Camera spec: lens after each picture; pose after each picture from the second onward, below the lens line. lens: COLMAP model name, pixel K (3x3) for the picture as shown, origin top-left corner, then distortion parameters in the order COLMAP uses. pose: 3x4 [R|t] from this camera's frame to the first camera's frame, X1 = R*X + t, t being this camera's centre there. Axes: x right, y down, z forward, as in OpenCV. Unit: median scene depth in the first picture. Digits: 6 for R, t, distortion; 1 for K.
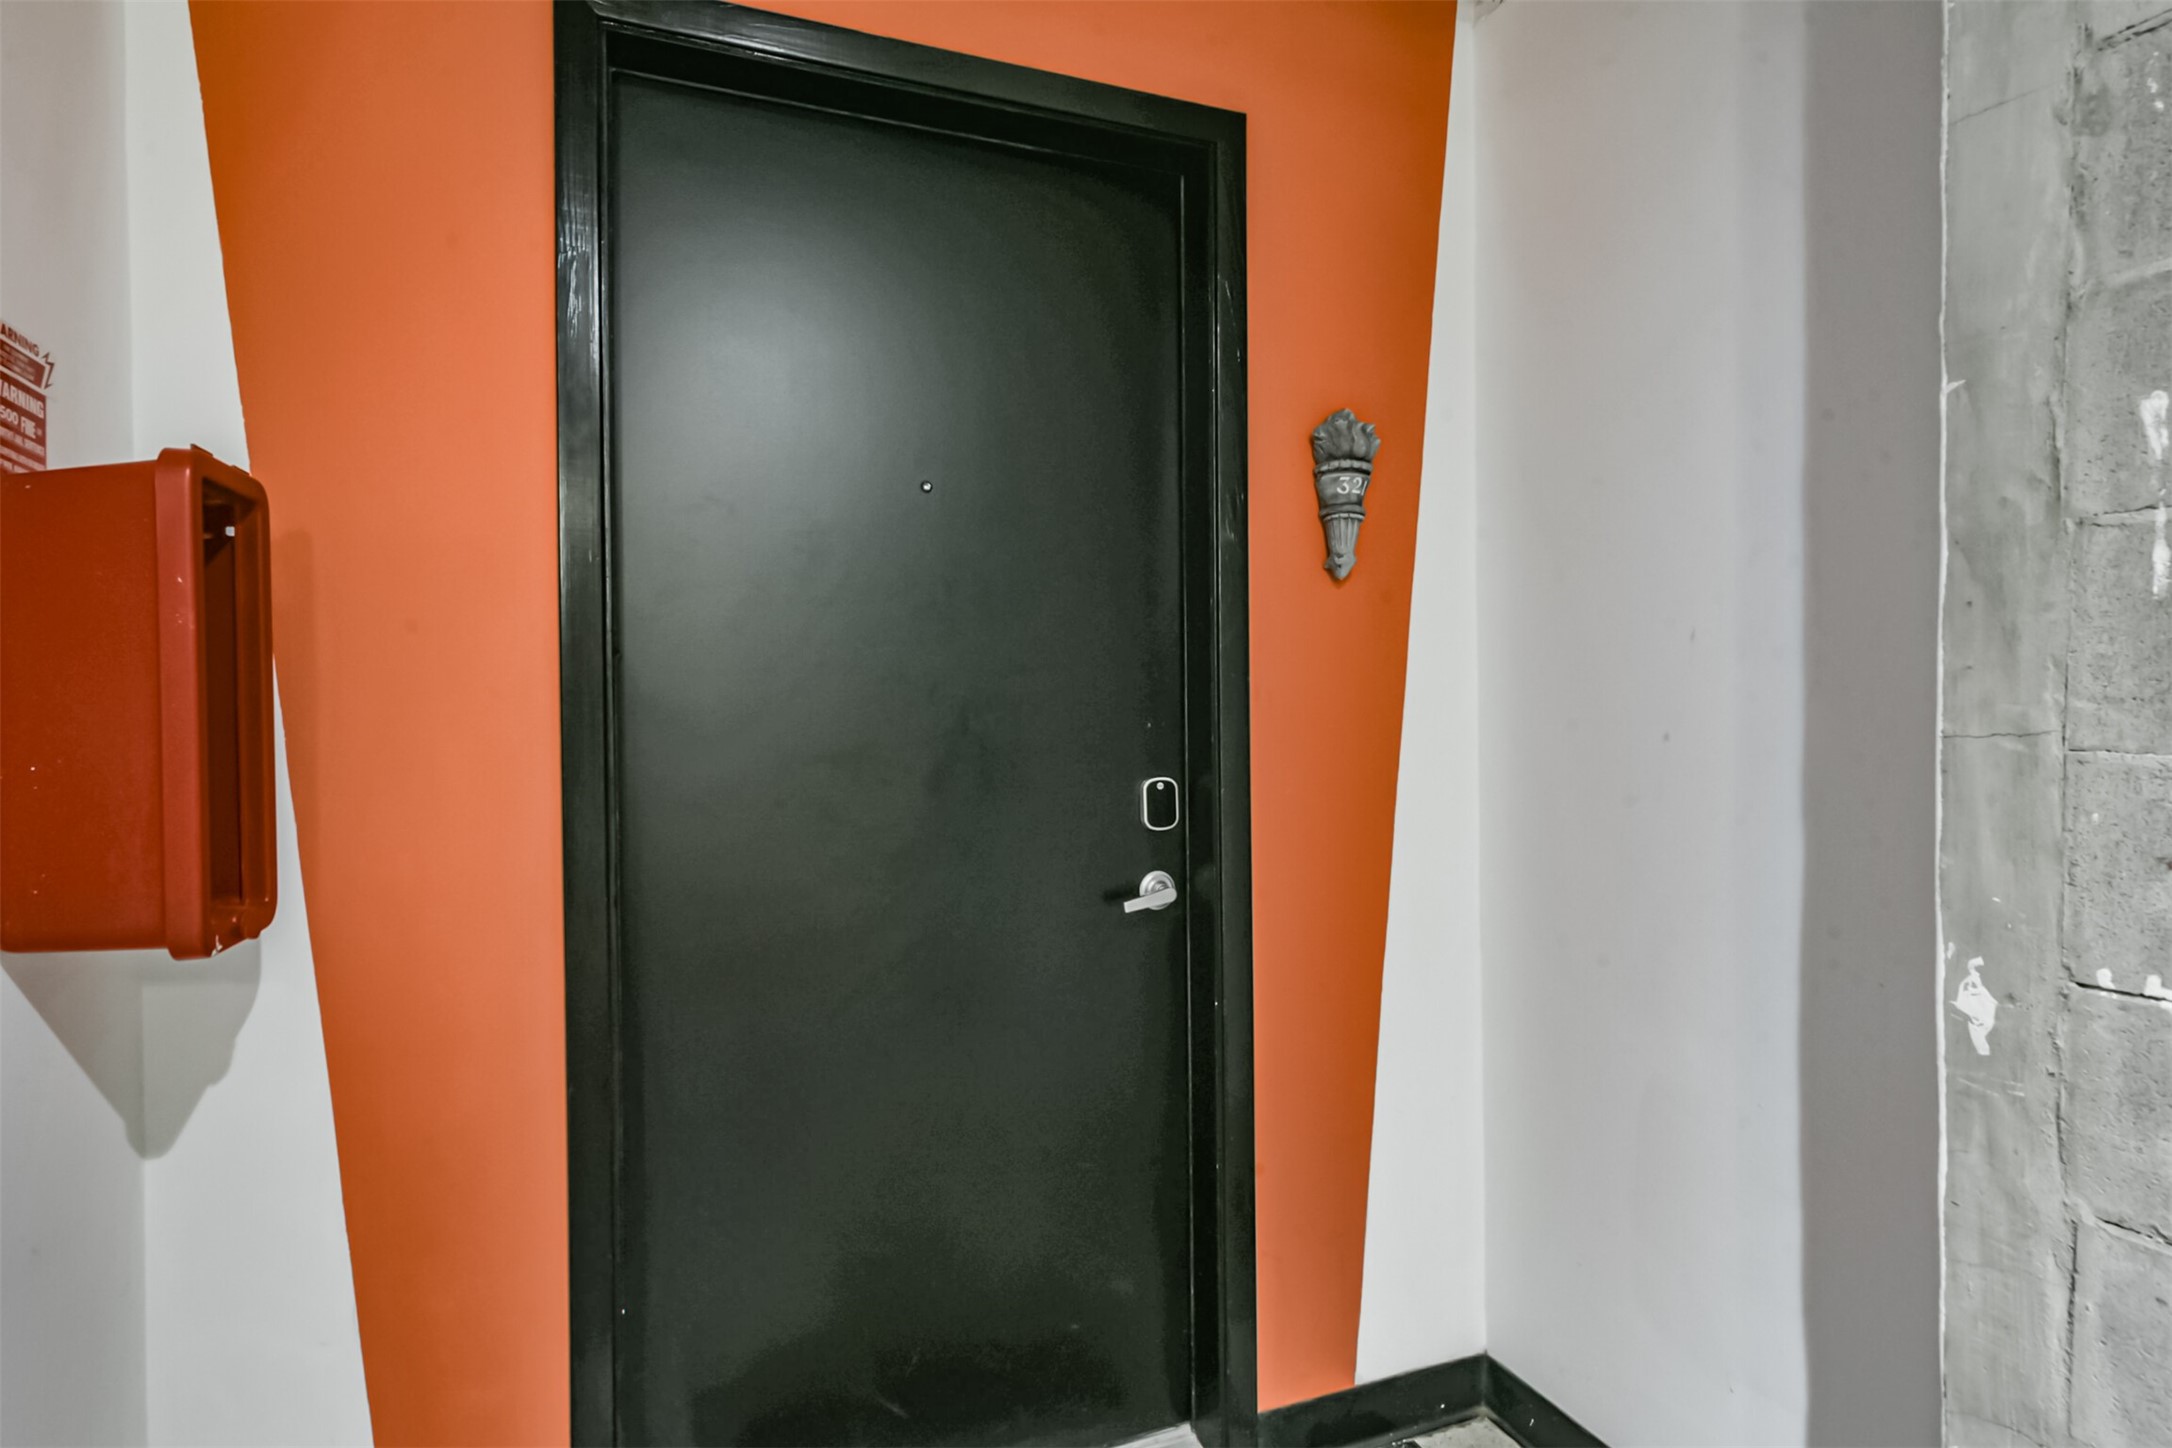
lens RADIAL K [[1152.0, 0, 1086.0], [0, 1152.0, 724.0], [0, 0, 1]] dist [0.000549, 0.000143]
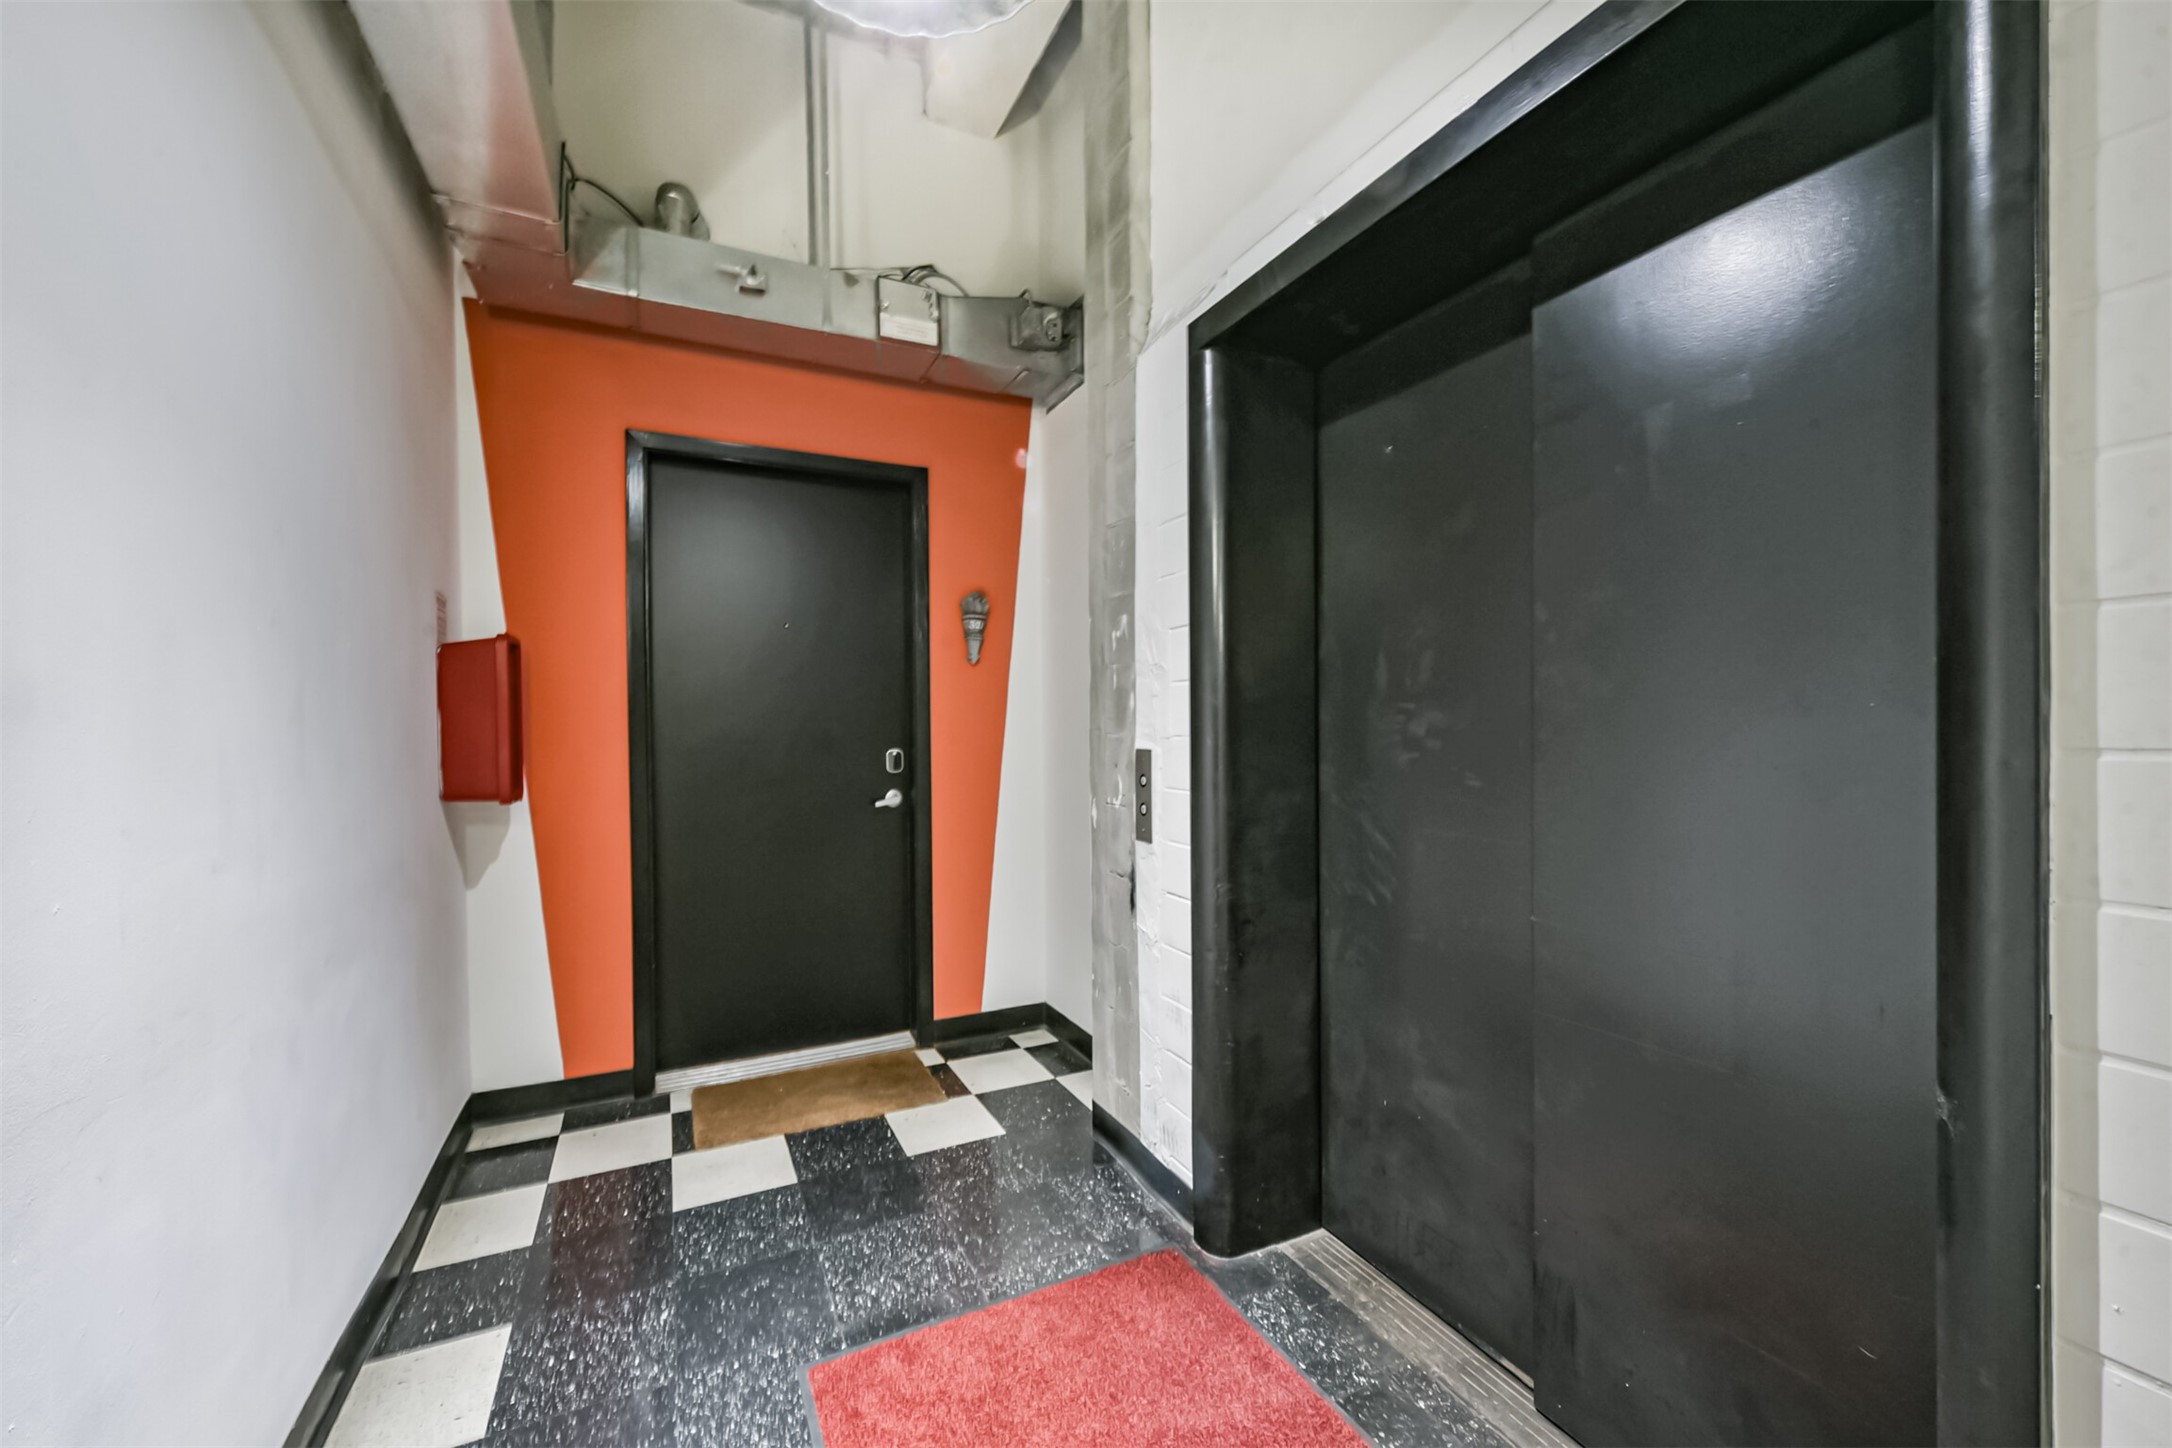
lens RADIAL K [[866.6, 0, 1086.0], [0, 866.6, 724.0], [0, 0, 1]] dist [0.000515, -0.000234]
pose [[0.997498, -0.002413, 0.070660, 0.327958], [0.003297, 0.999918, -0.012399, 0.017888], [-0.070624, 0.012601, 0.997423, -0.774426]]
